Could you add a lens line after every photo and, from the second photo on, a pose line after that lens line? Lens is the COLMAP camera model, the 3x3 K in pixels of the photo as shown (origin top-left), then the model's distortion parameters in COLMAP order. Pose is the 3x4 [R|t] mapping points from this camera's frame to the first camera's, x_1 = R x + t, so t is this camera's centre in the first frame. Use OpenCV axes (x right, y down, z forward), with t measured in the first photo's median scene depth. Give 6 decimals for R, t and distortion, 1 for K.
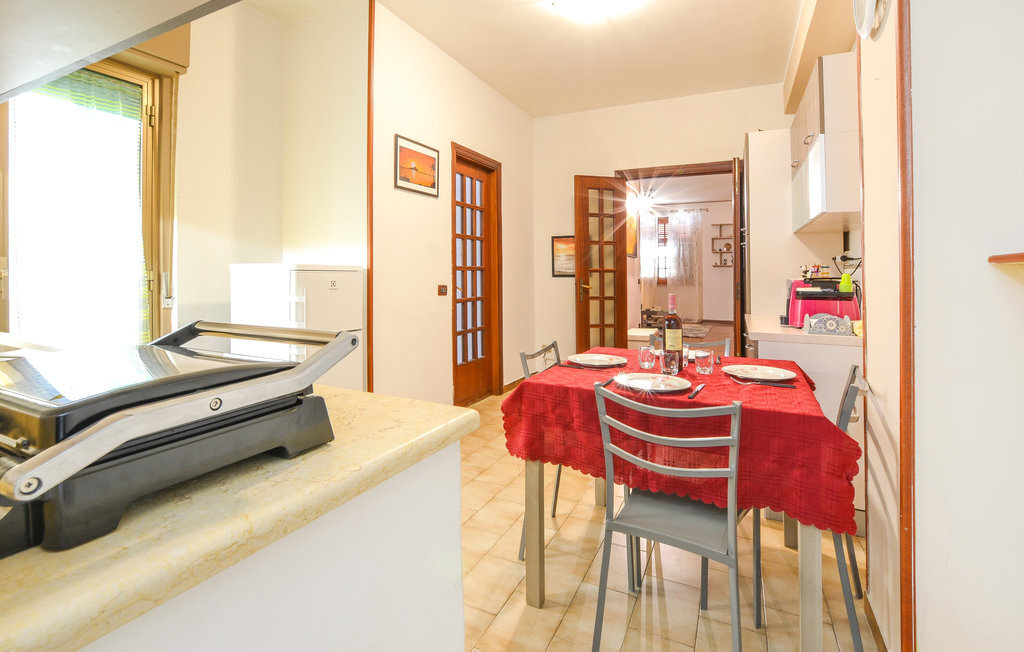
lens RADIAL K [[489.5, 0, 506.9], [0, 489.5, 261.2], [0, 0, 1]] dist [-0.006106, 0.000254]
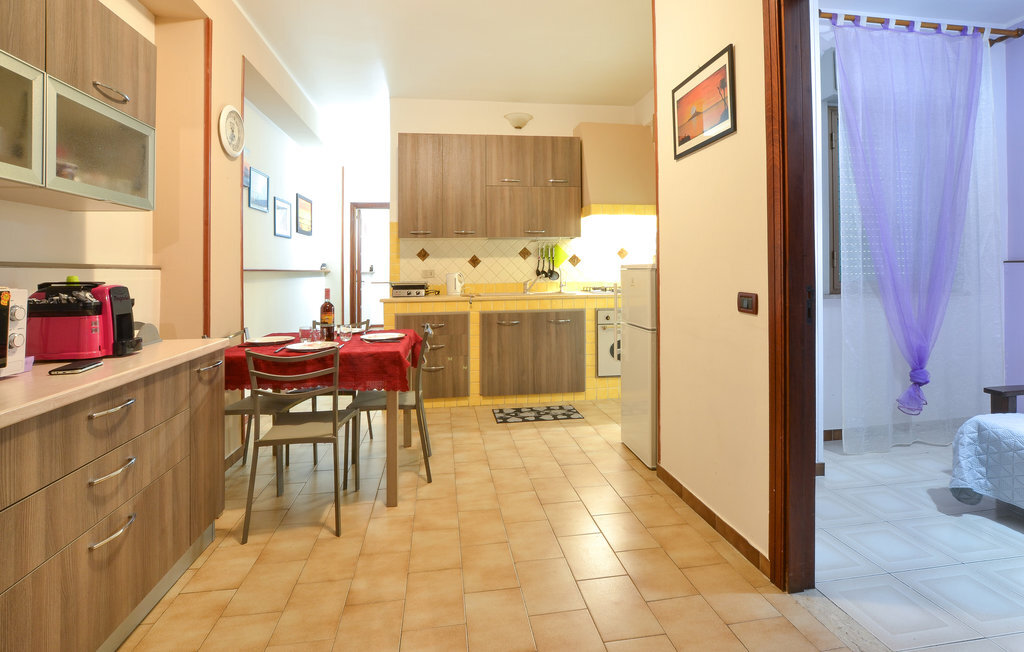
lens RADIAL K [[480.4, 0, 496.0], [0, 480.4, 269.3], [0, 0, 1]] dist [-0.031451, -0.000025]
pose [[-0.832920, -0.000237, -0.553393, 0.417108], [0.014519, 0.999646, -0.022280, 0.035101], [0.553203, -0.026592, -0.832622, 1.448791]]
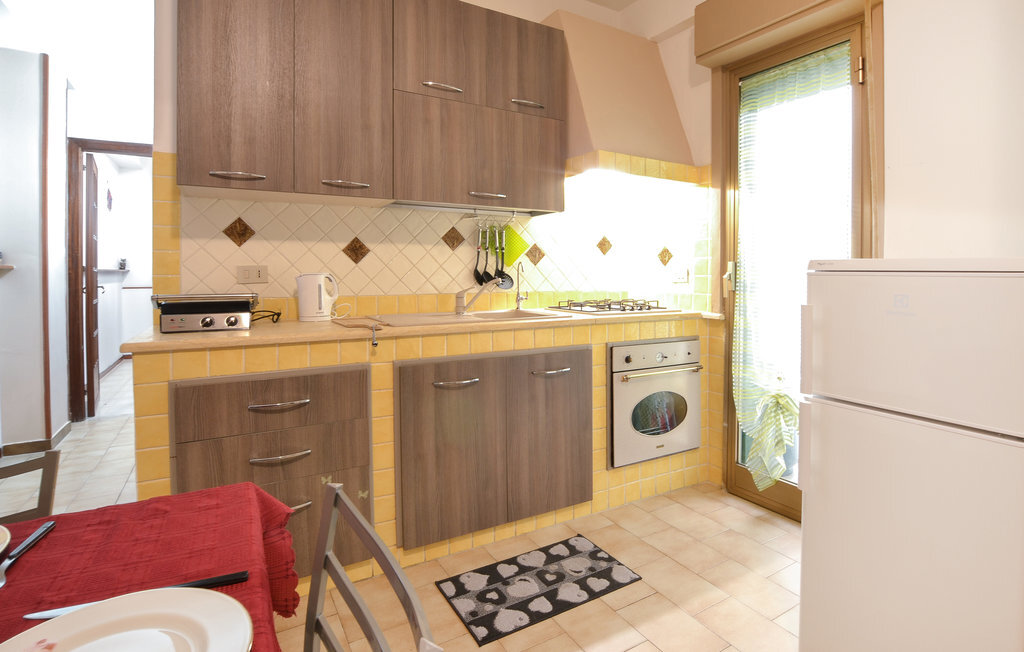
lens RADIAL K [[542.5, 0, 556.8], [0, 542.5, 298.7], [0, 0, 1]] dist [-0.060557, 0.000744]
pose [[-0.522140, 0.029908, -0.852335, 0.167496], [0.005991, 0.999489, 0.031401, 0.025047], [0.852839, 0.011289, -0.522053, 0.812042]]
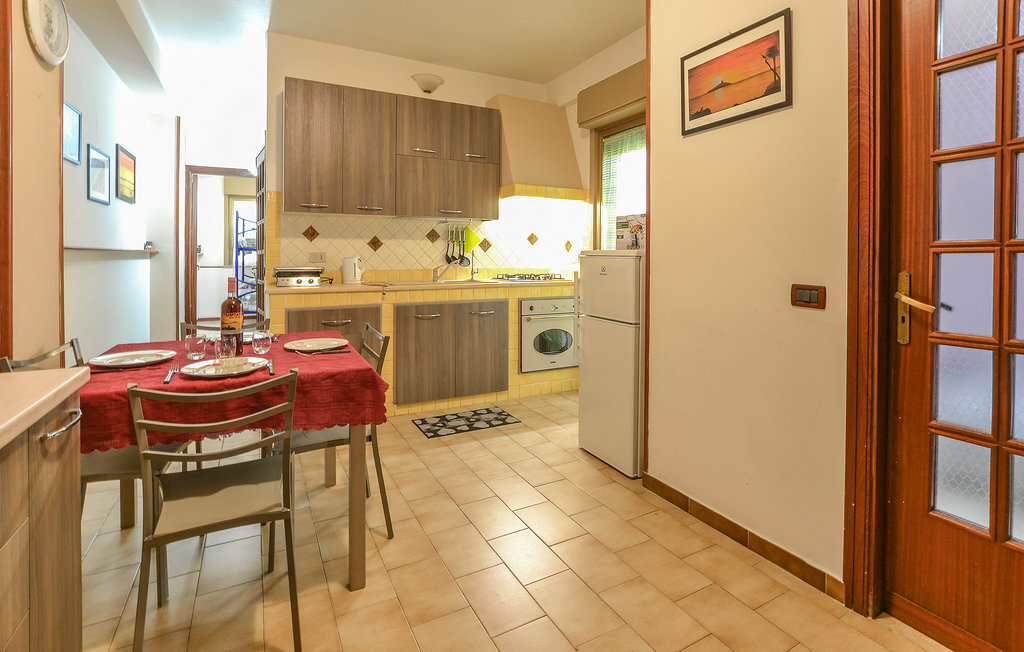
lens RADIAL K [[489.5, 0, 506.9], [0, 489.5, 261.2], [0, 0, 1]] dist [-0.006106, 0.000254]
pose [[-0.600647, -0.002487, -0.799511, 0.468104], [0.003435, 0.999978, -0.005691, 0.030601], [0.799507, -0.006164, -0.600625, 1.199043]]
